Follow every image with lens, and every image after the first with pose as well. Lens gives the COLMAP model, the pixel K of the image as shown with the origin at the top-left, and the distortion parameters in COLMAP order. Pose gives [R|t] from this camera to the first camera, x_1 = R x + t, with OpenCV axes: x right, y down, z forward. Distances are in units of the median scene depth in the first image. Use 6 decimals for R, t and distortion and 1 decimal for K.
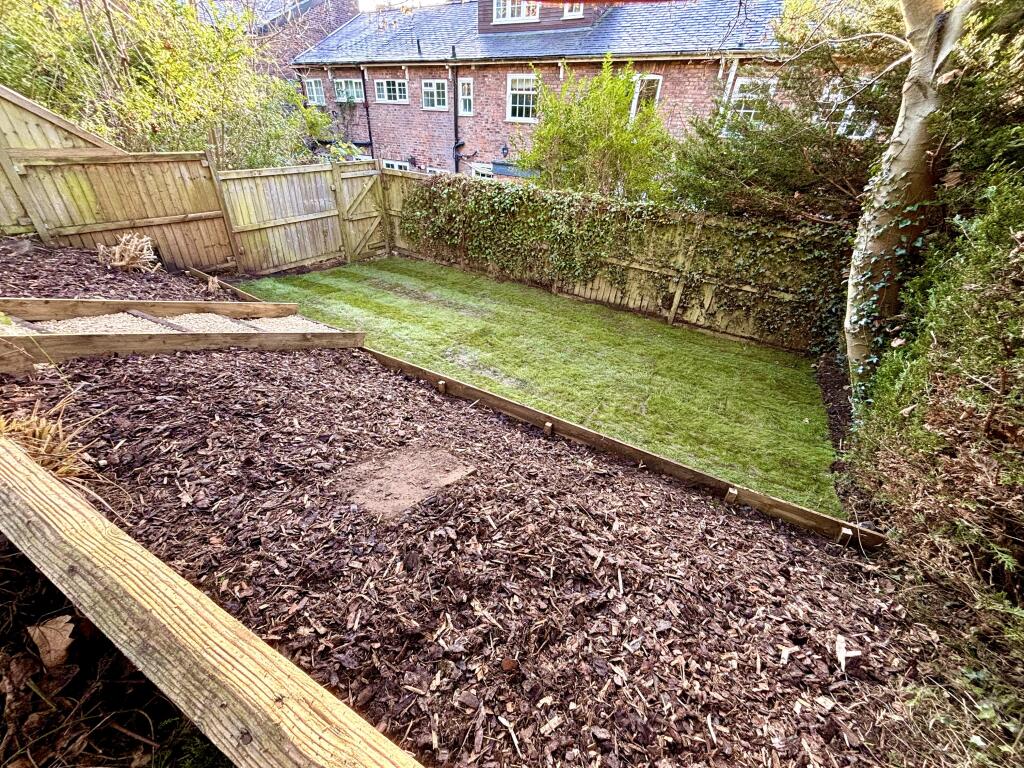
lens RADIAL K [[414.0, 0, 512.0], [0, 414.0, 384.0], [0, 0, 1]] dist [0.058676, 0.000020]
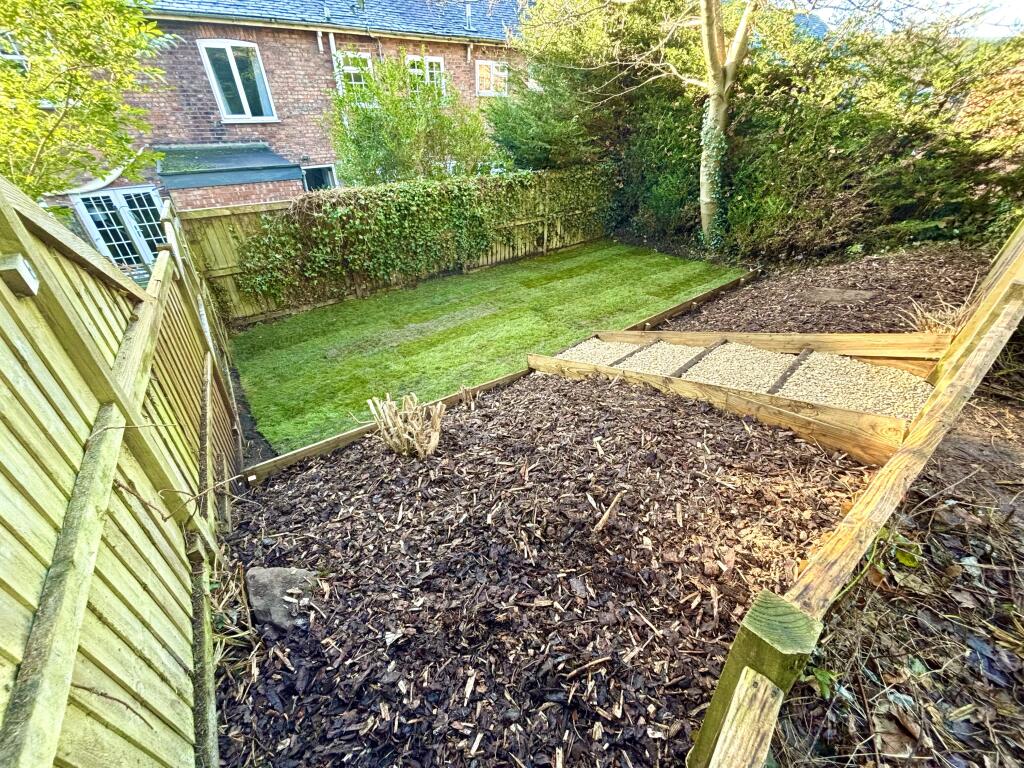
lens RADIAL K [[414.0, 0, 512.0], [0, 414.0, 384.0], [0, 0, 1]] dist [0.058676, 0.000020]
pose [[0.421406, -0.575462, 0.700900, -0.857717], [0.514786, 0.788079, 0.337532, -0.320810], [-0.746601, 0.218575, 0.628340, 0.299592]]
